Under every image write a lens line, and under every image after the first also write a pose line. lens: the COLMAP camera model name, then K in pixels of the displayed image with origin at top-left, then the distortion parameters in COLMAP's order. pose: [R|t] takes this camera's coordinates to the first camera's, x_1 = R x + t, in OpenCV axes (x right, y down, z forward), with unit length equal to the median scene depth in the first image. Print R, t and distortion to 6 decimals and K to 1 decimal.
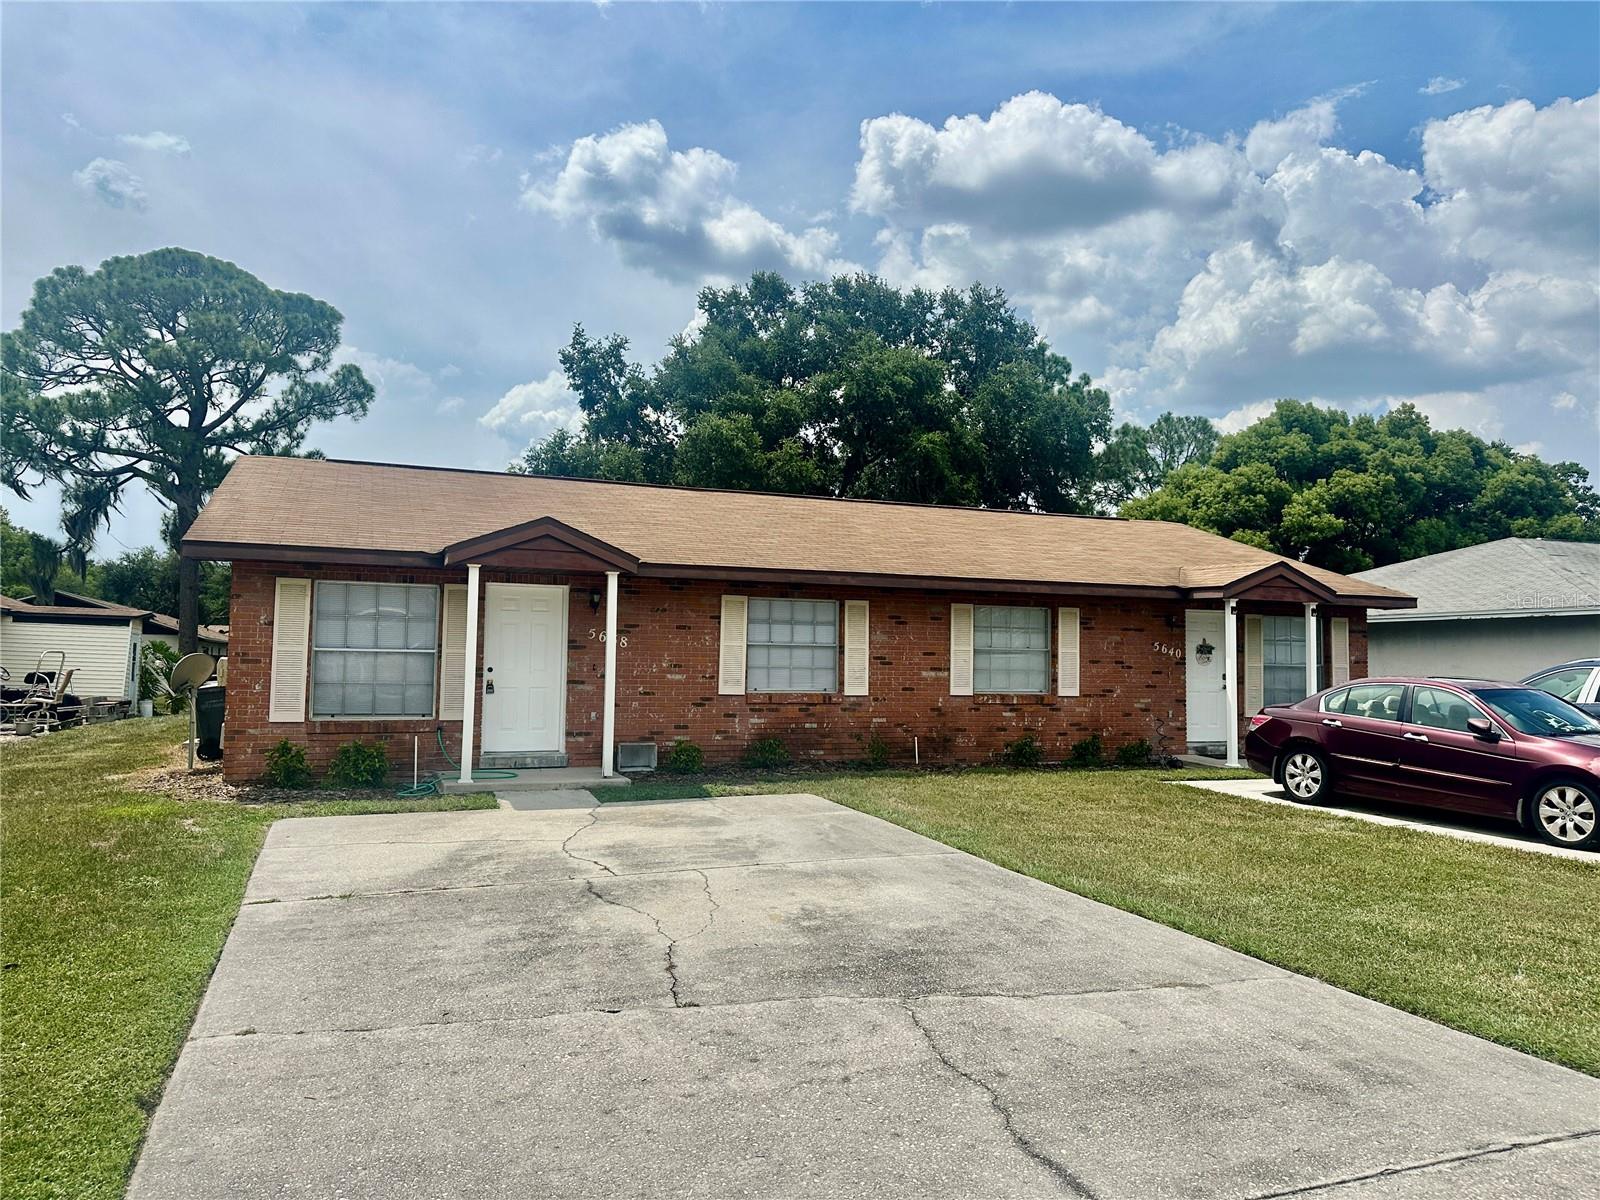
lens RADIAL K [[1123.4, 0, 808.2], [0, 1123.4, 601.1], [0, 0, 1]] dist [0.062843, -0.068082]
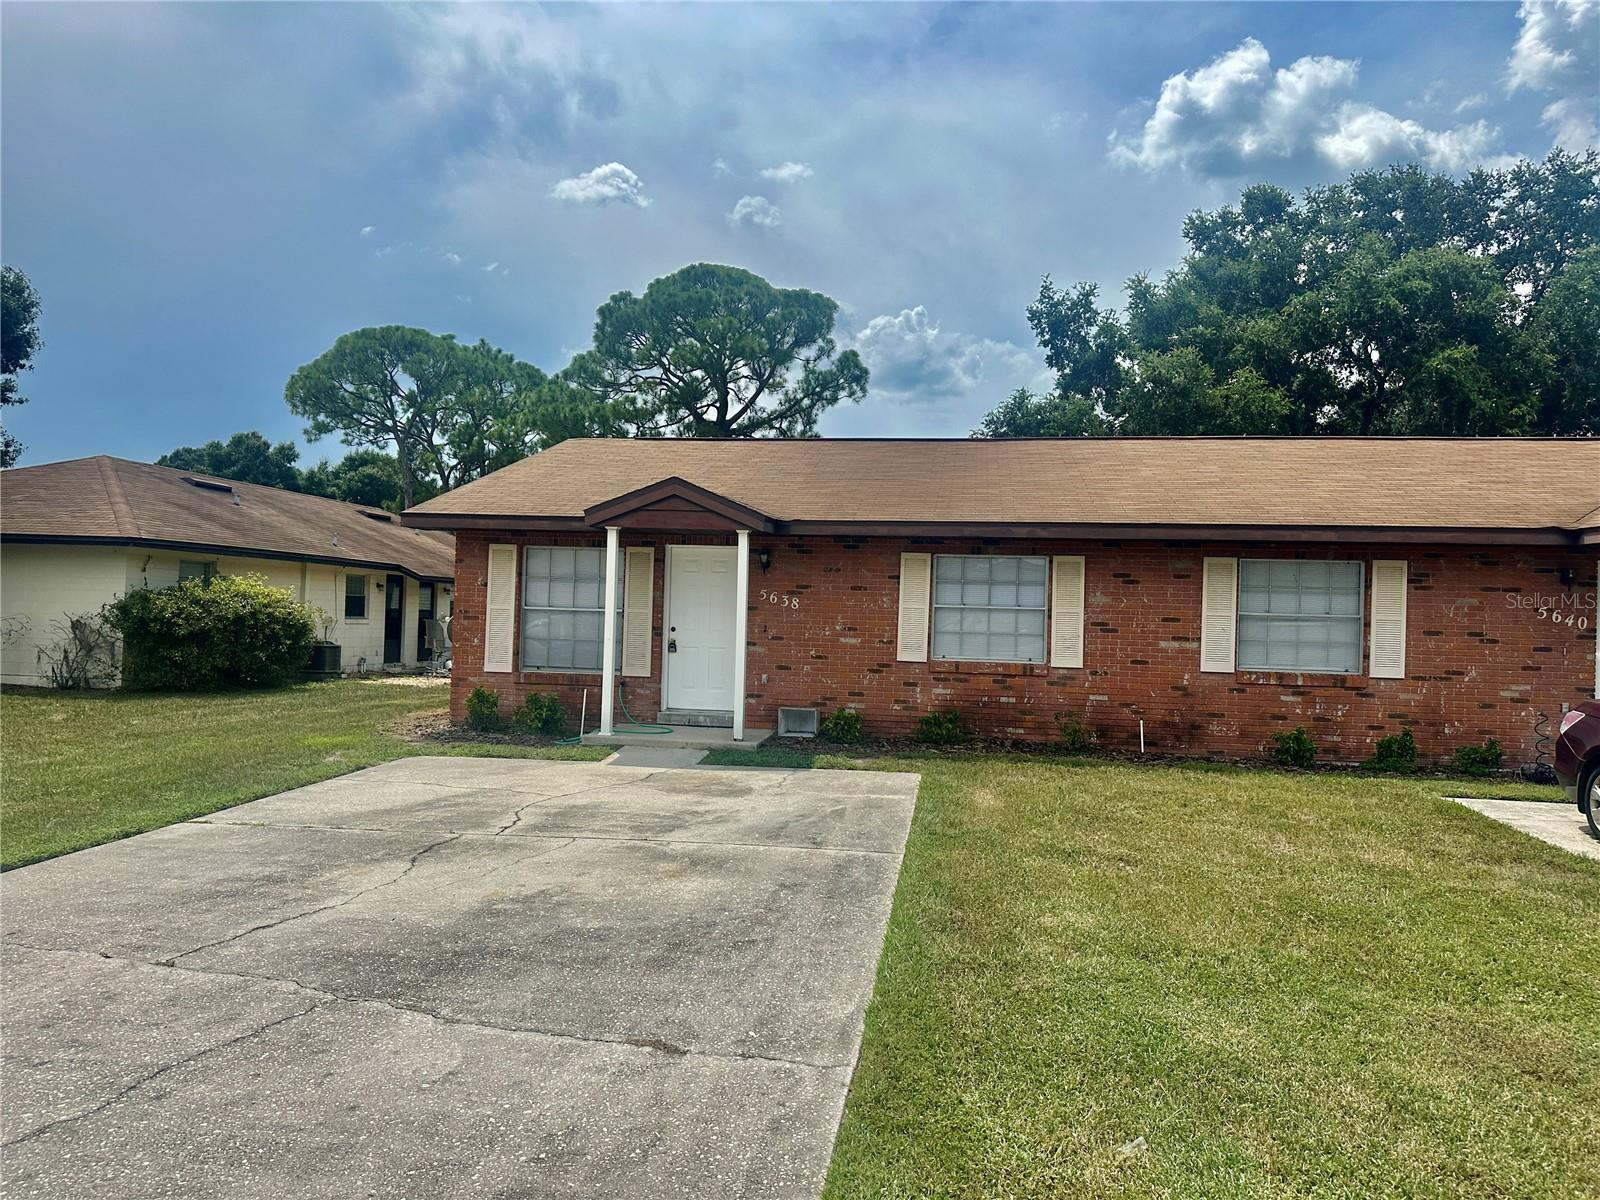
lens RADIAL K [[1123.4, 0, 786.2], [0, 1123.4, 609.2], [0, 0, 1]] dist [0.062843, -0.068082]
pose [[0.859732, 0.005447, -0.510716, 0.274443], [0.012280, 0.999434, 0.031332, 0.009608], [0.510598, -0.033209, 0.859178, 0.143820]]
